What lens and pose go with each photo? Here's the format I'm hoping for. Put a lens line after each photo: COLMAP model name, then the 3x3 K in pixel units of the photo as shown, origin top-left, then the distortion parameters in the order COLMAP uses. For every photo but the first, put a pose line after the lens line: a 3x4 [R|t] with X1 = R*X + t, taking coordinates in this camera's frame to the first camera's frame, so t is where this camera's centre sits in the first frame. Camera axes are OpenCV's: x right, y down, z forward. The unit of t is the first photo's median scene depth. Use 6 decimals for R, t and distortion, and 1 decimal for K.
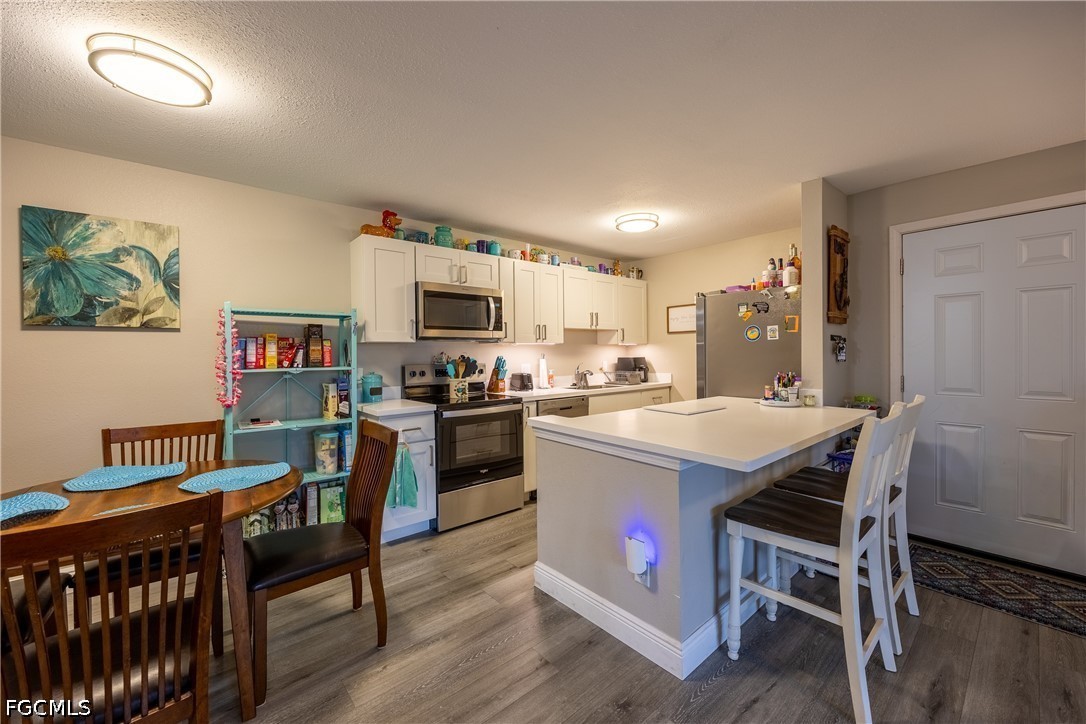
lens RADIAL K [[430.7, 0, 543.9], [0, 430.7, 355.4], [0, 0, 1]] dist [-0.001903, -0.000463]
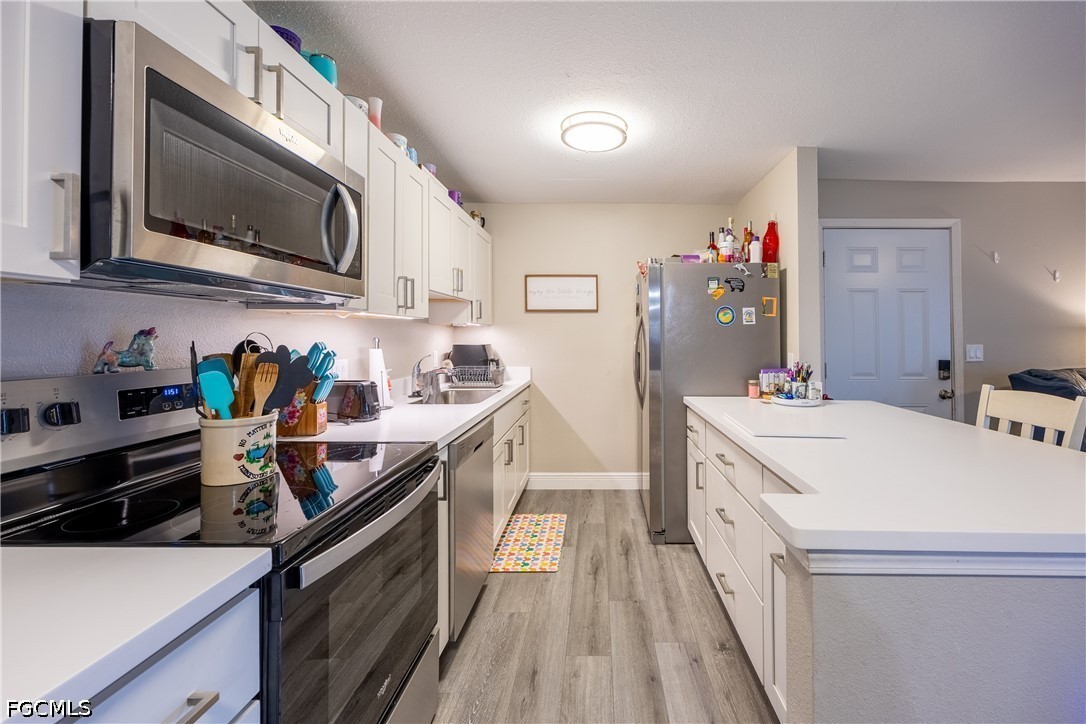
lens RADIAL K [[440.7, 0, 602.0], [0, 440.7, 331.1], [0, 0, 1]] dist [-0.000276, -0.000012]
pose [[0.645721, 0.022505, 0.763242, -0.297477], [-0.006040, 0.999685, -0.024367, -0.000958], [-0.763550, 0.011124, 0.645653, 0.646535]]
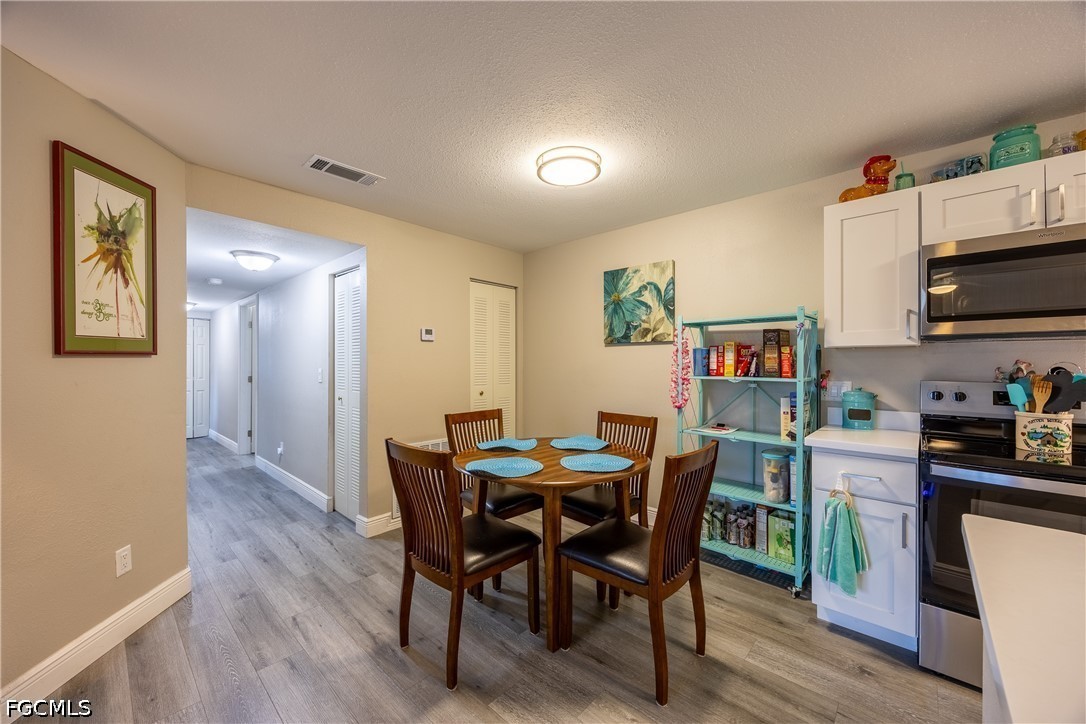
lens RADIAL K [[415.5, 0, 541.8], [0, 415.5, 359.4], [0, 0, 1]] dist [0.002475, 0.000067]
pose [[0.114982, -0.000685, -0.993367, 0.244055], [-0.010526, 0.999943, -0.001908, -0.002438], [0.993312, 0.010676, 0.114968, 0.384873]]
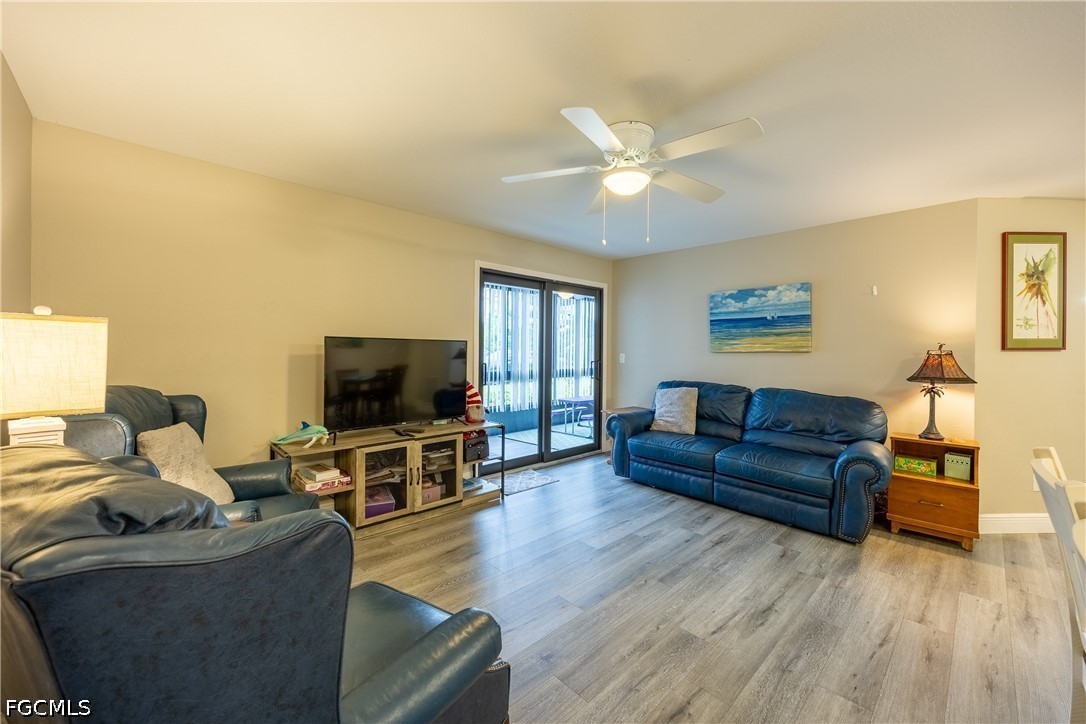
lens RADIAL K [[430.7, 0, 543.9], [0, 430.7, 355.4], [0, 0, 1]] dist [-0.001903, -0.000463]
pose [[-0.998312, 0.000644, -0.058076, 0.738857], [-0.000802, 0.999691, 0.024857, -0.014395], [0.058075, 0.024862, -0.998003, 0.744570]]
